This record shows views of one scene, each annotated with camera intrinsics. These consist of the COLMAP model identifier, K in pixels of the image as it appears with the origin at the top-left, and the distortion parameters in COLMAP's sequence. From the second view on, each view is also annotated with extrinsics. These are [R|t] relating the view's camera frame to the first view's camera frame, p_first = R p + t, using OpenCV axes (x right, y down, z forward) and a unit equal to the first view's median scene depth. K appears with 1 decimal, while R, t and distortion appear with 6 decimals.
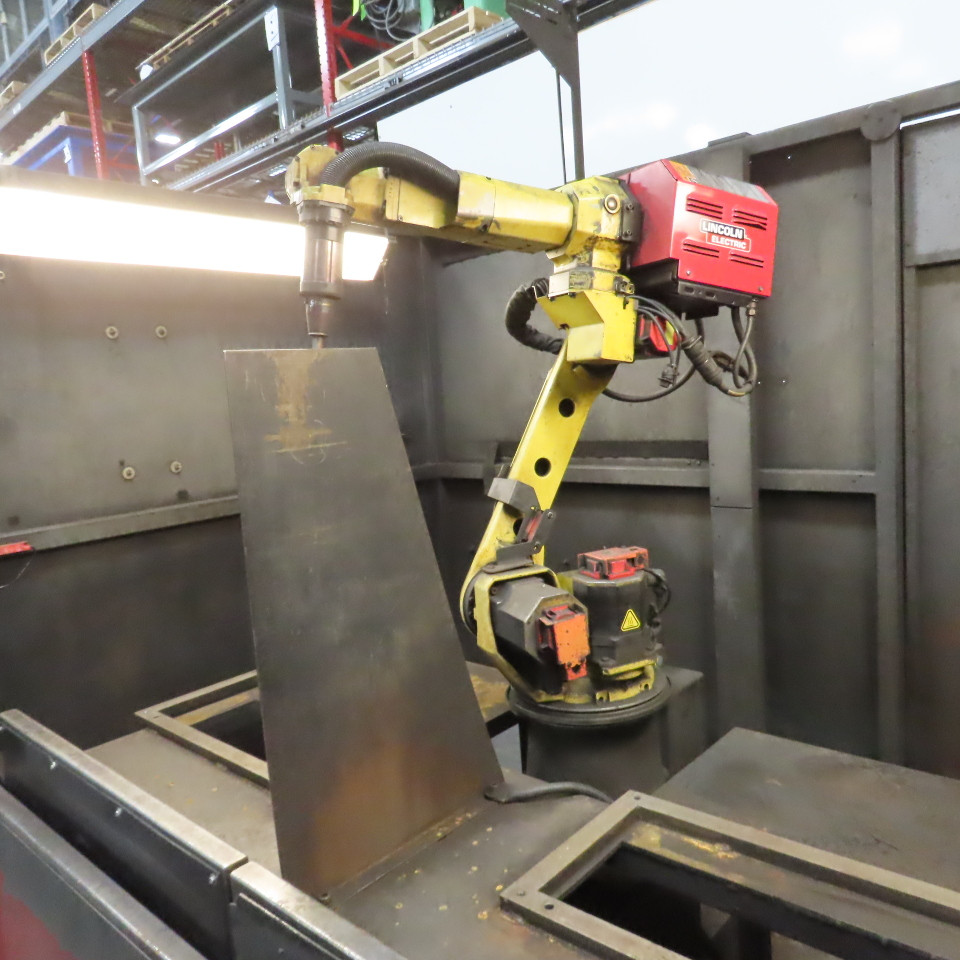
lens RADIAL K [[809.0, 0, 478.3], [0, 809.0, 477.9], [0, 0, 1]] dist [-0.001976, -0.004654]
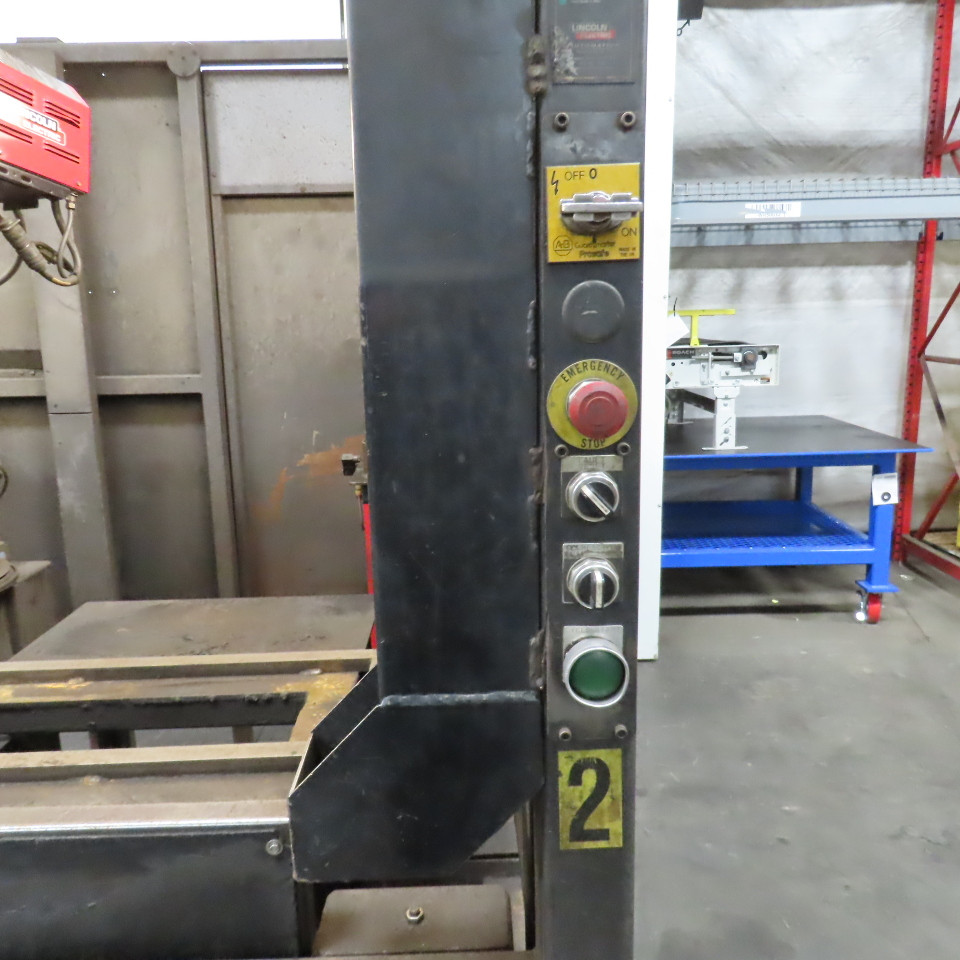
lens RADIAL K [[809.0, 0, 476.0], [0, 809.0, 481.6], [0, 0, 1]] dist [-0.001976, -0.004654]
pose [[0.727411, -0.077450, 0.681817, -0.020855], [0.044584, 0.996845, 0.065669, 0.091406], [-0.684752, -0.017370, 0.728569, -0.114829]]
